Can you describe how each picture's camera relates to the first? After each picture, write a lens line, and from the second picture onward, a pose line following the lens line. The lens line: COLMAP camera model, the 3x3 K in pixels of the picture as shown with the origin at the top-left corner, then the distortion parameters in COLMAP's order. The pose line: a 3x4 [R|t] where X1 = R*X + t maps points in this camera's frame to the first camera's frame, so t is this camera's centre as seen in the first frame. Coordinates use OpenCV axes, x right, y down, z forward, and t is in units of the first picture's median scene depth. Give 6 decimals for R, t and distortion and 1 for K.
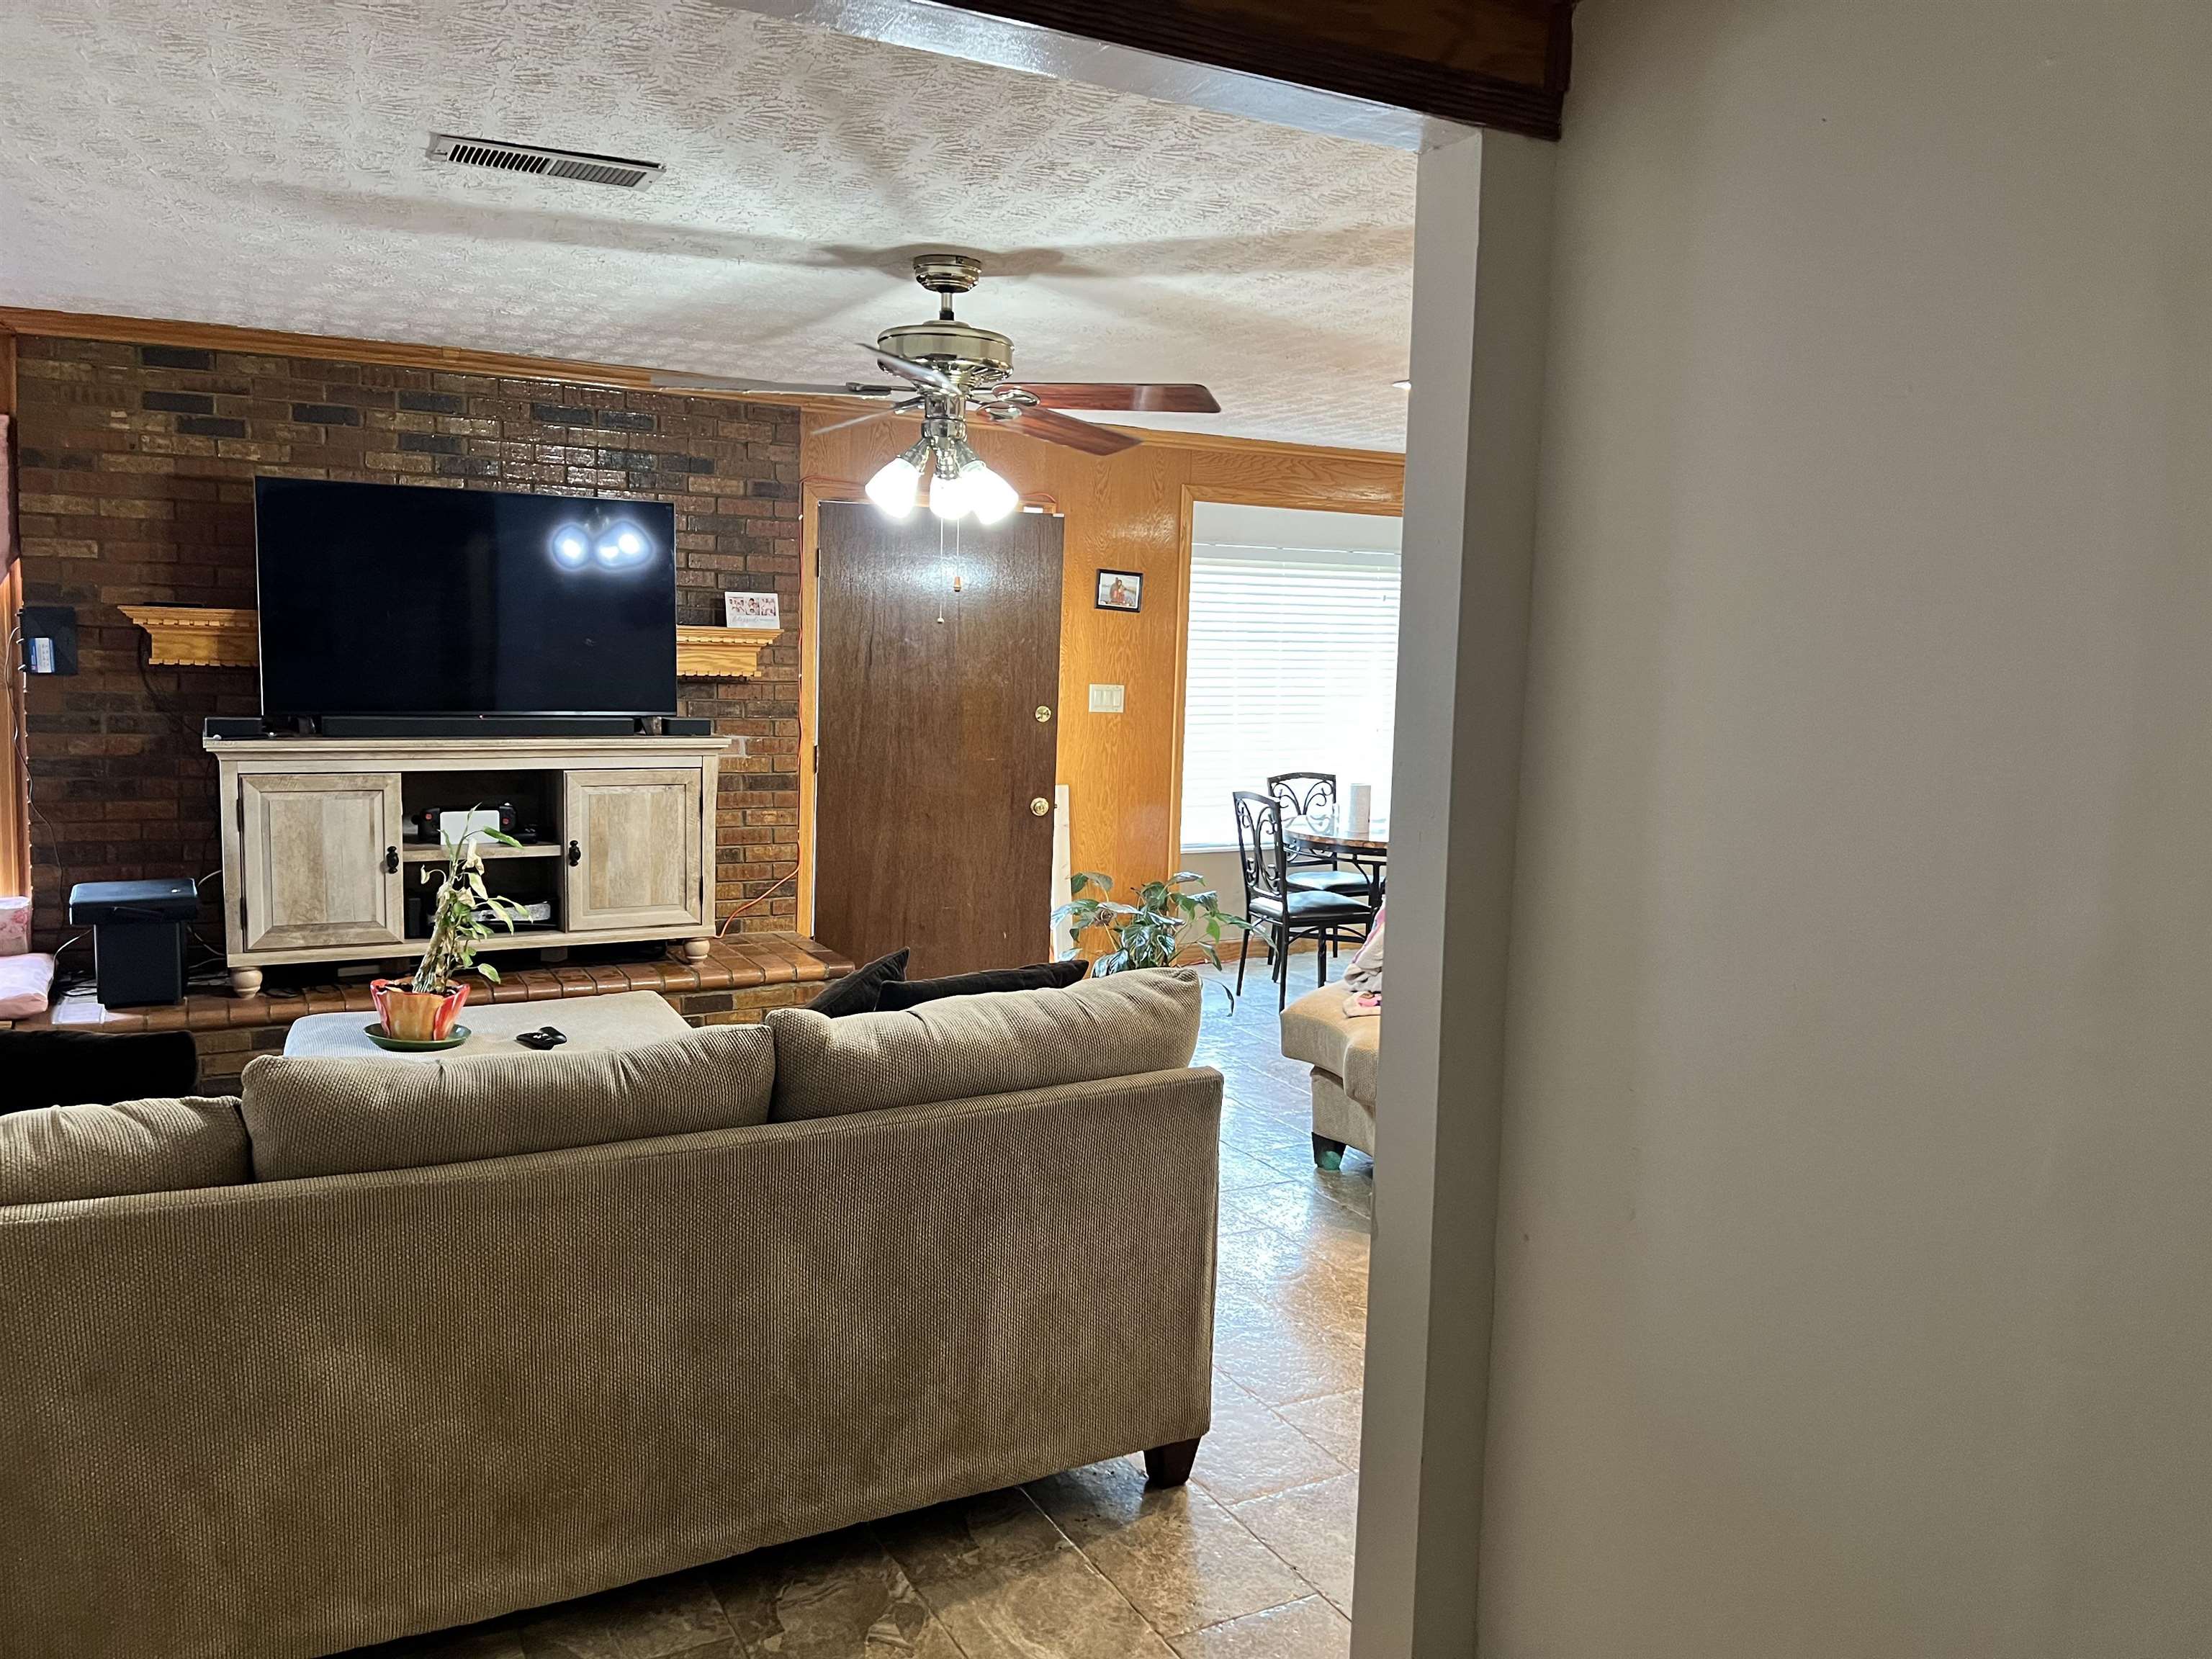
lens RADIAL K [[1671.1, 0, 1145.7], [0, 1671.1, 832.4], [0, 0, 1]] dist [0.001893, 0.000501]
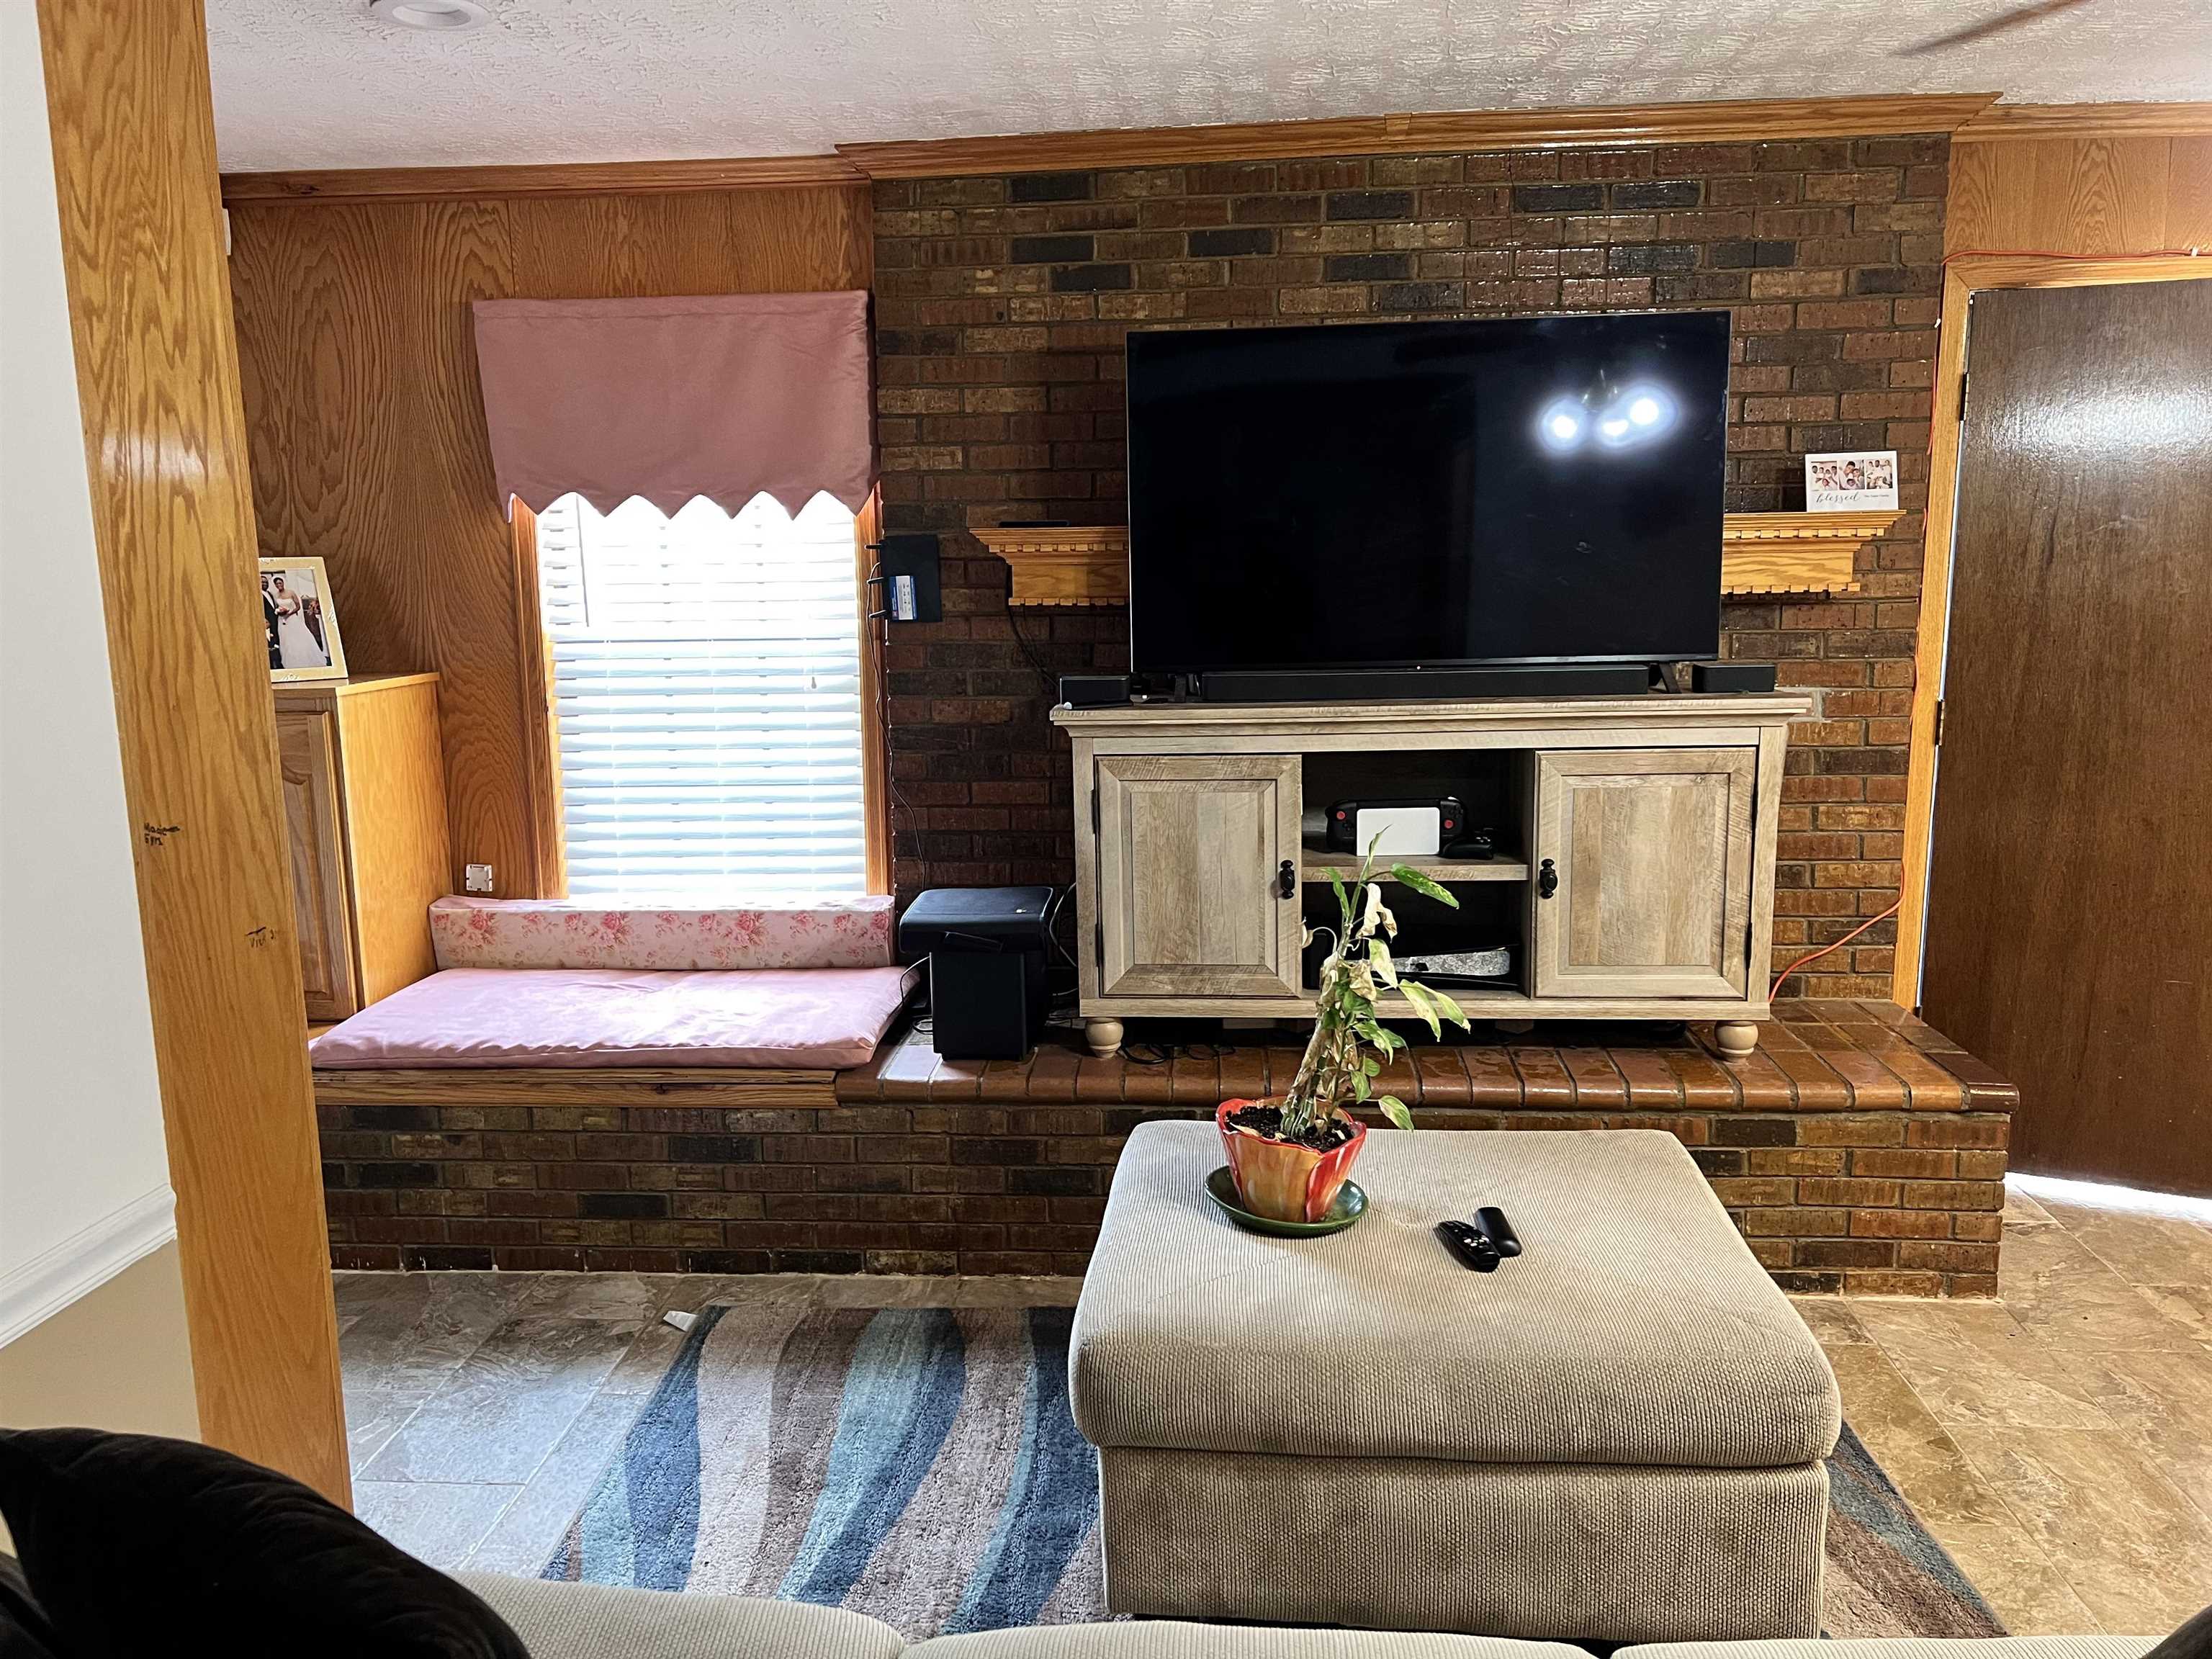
lens RADIAL K [[1671.0, 0, 1103.8], [0, 1671.0, 859.0], [0, 0, 1]] dist [0.061902, -0.077237]
pose [[0.829969, 0.052942, -0.555291, -0.124374], [-0.018986, 0.997590, 0.066733, -0.035006], [0.557486, -0.044843, 0.828974, 0.367116]]
